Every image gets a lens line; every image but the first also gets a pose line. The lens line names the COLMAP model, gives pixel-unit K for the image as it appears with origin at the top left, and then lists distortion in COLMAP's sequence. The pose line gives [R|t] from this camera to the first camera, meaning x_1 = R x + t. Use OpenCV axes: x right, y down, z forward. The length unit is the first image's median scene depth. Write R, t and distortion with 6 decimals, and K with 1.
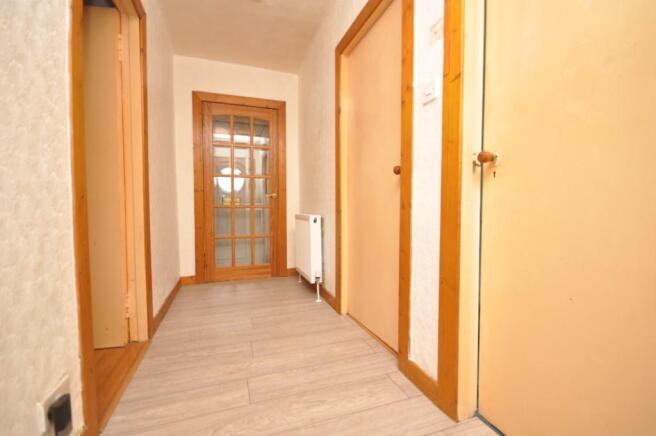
lens RADIAL K [[288.6, 0, 327.0], [0, 288.6, 218.5], [0, 0, 1]] dist [0.010116, -0.016149]
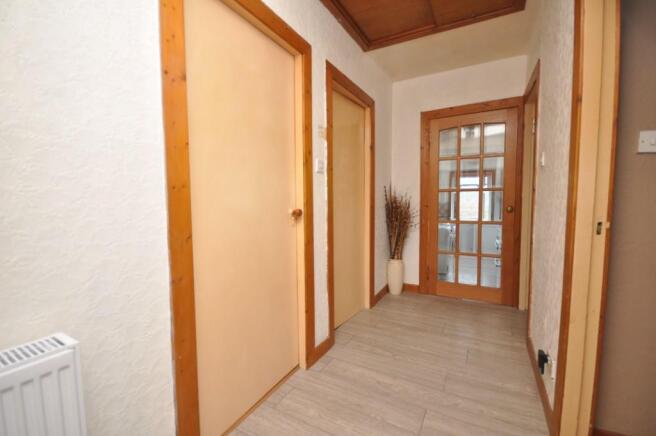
lens RADIAL K [[288.6, 0, 327.0], [0, 288.6, 218.5], [0, 0, 1]] dist [0.010116, -0.016149]
pose [[-0.665388, -0.051028, 0.744751, -0.743811], [0.036241, 0.994276, 0.100504, -0.268819], [-0.745617, 0.093865, -0.659730, 1.772538]]
